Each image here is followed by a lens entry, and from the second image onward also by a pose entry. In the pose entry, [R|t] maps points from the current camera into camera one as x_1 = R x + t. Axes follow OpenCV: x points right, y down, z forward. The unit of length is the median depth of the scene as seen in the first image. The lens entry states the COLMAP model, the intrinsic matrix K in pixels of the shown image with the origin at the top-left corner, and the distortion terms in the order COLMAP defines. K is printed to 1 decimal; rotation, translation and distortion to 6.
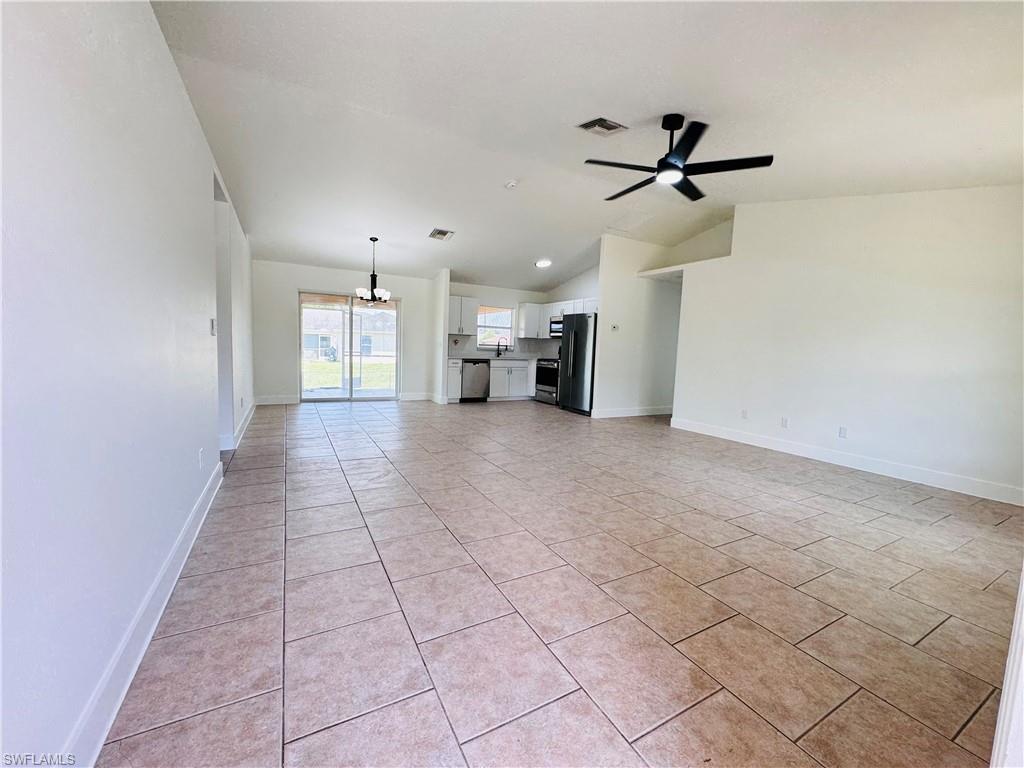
lens RADIAL K [[407.2, 0, 512.0], [0, 407.2, 384.0], [0, 0, 1]] dist [0.001335, 0.000157]
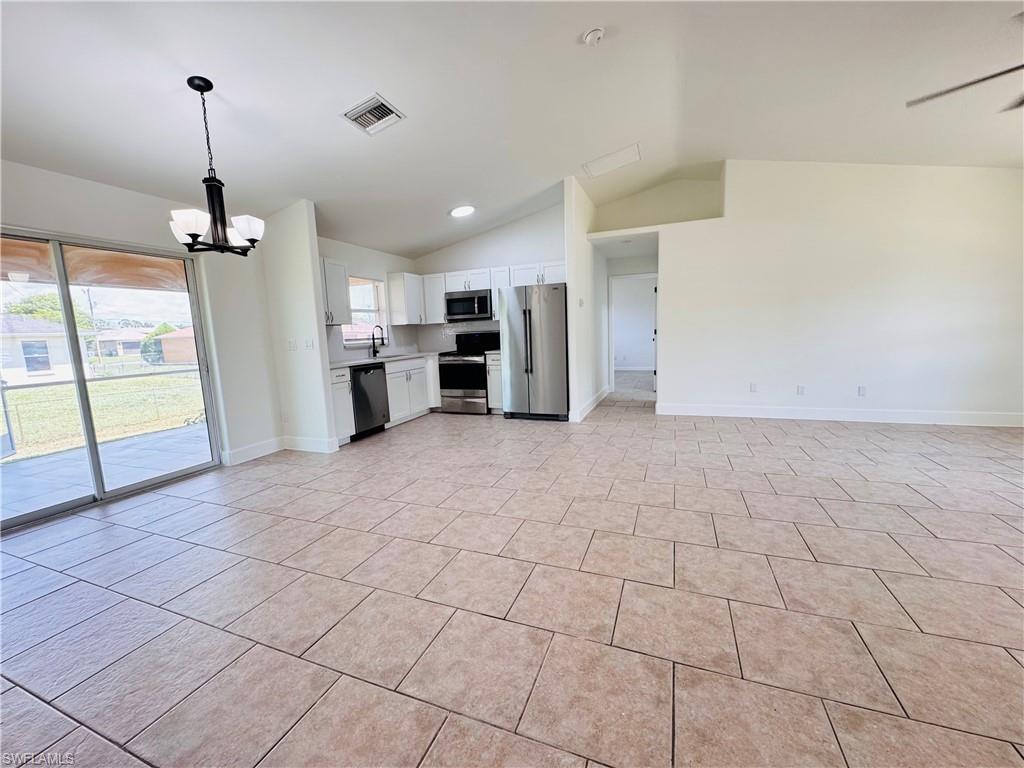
lens RADIAL K [[407.2, 0, 512.0], [0, 407.2, 384.0], [0, 0, 1]] dist [0.001335, 0.000157]
pose [[0.767679, -0.150293, 0.622961, -0.292783], [0.125106, 0.988553, 0.084324, -0.054401], [-0.628504, 0.013202, 0.777695, 0.388706]]
